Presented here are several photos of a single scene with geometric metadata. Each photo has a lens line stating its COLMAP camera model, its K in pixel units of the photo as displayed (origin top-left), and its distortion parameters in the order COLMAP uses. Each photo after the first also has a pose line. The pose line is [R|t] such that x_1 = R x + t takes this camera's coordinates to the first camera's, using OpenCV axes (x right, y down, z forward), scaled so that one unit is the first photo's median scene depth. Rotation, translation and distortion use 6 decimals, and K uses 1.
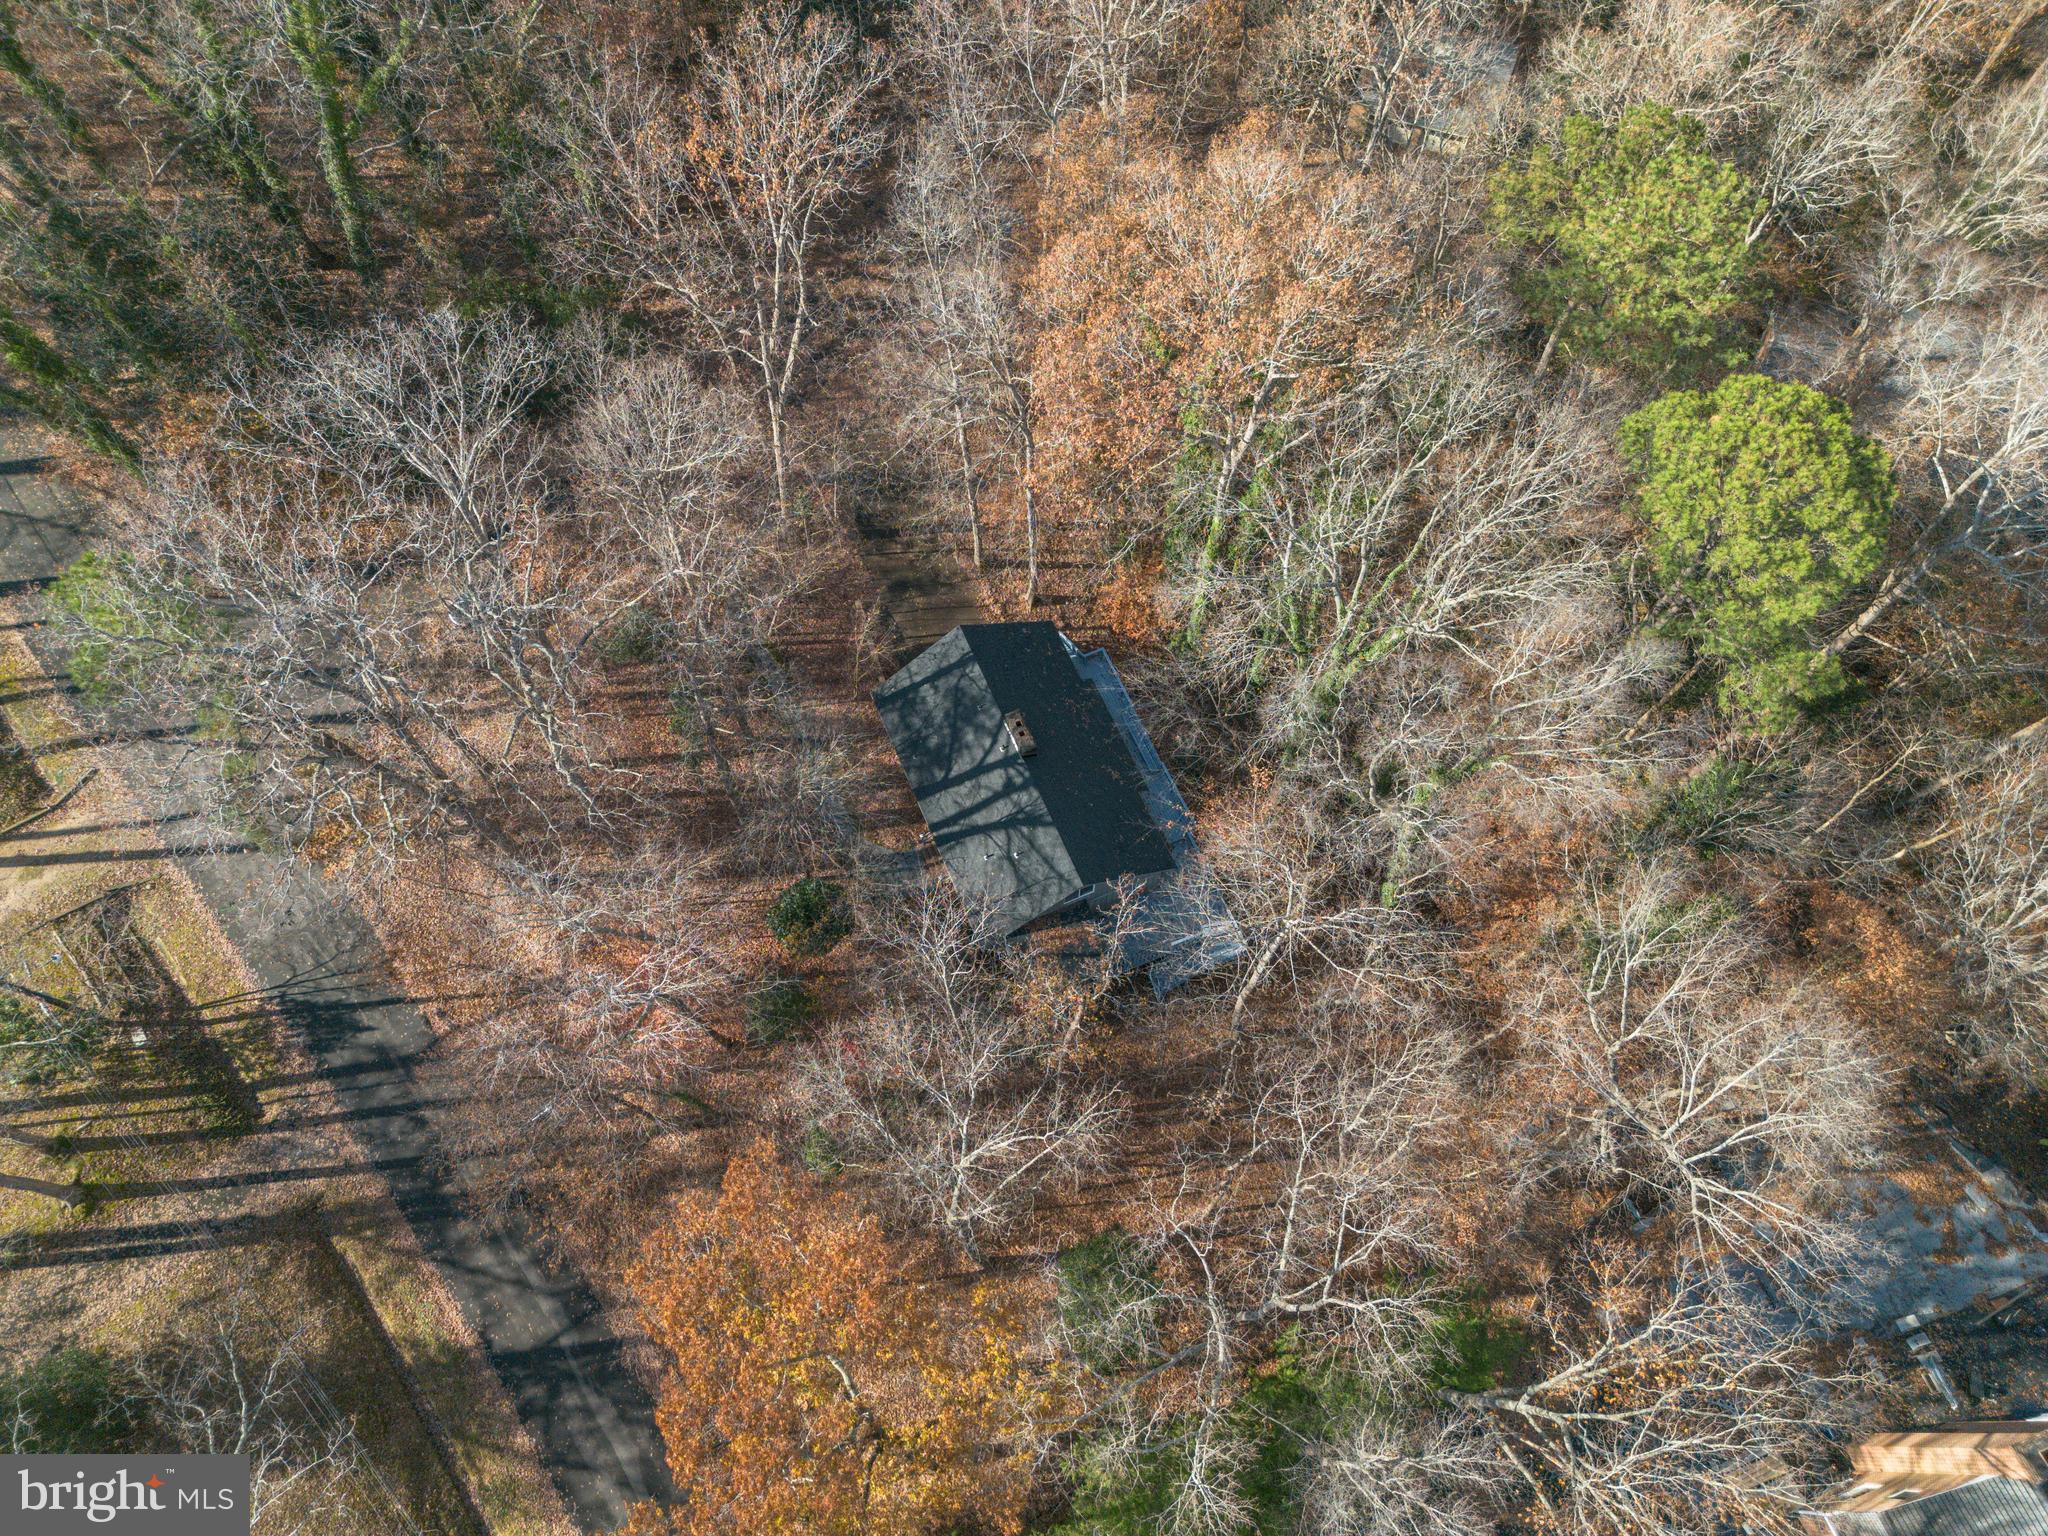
lens RADIAL K [[1448.6, 0, 1024.0], [0, 1448.6, 768.0], [0, 0, 1]] dist [0.057028, 0.004267]
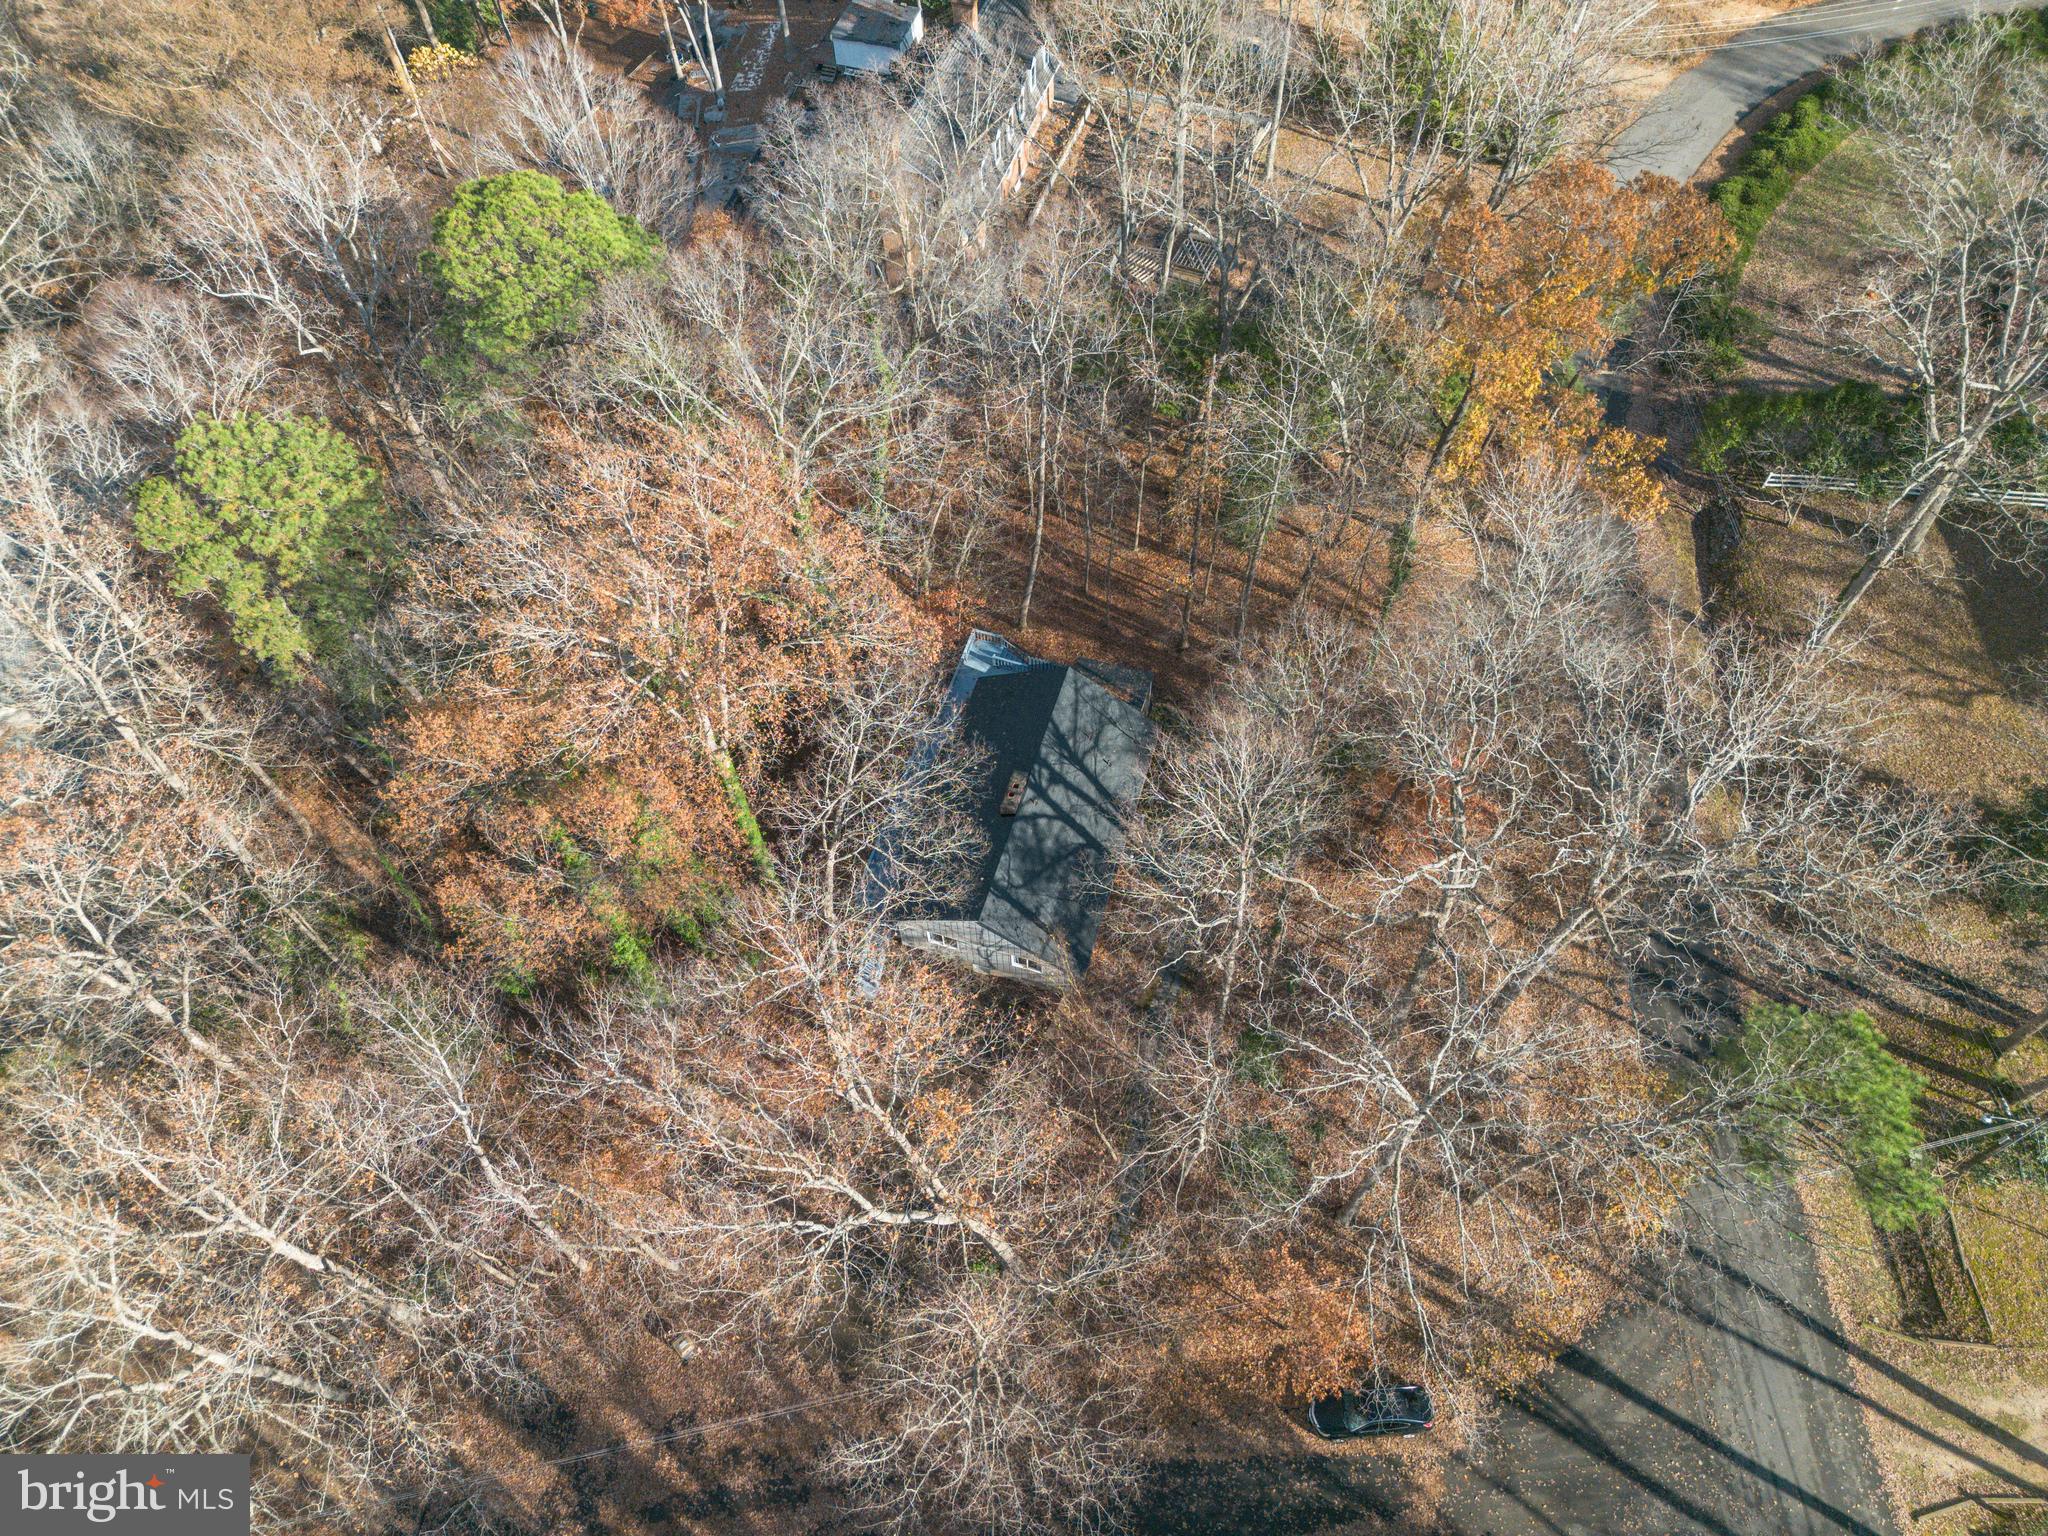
lens RADIAL K [[1448.6, 0, 1024.0], [0, 1448.6, 768.0], [0, 0, 1]] dist [0.057028, 0.004267]
pose [[-0.759454, -0.546485, 0.352965, -0.354053], [0.602282, -0.385503, 0.699031, -0.719231], [-0.245940, 0.743466, 0.621910, 0.352813]]
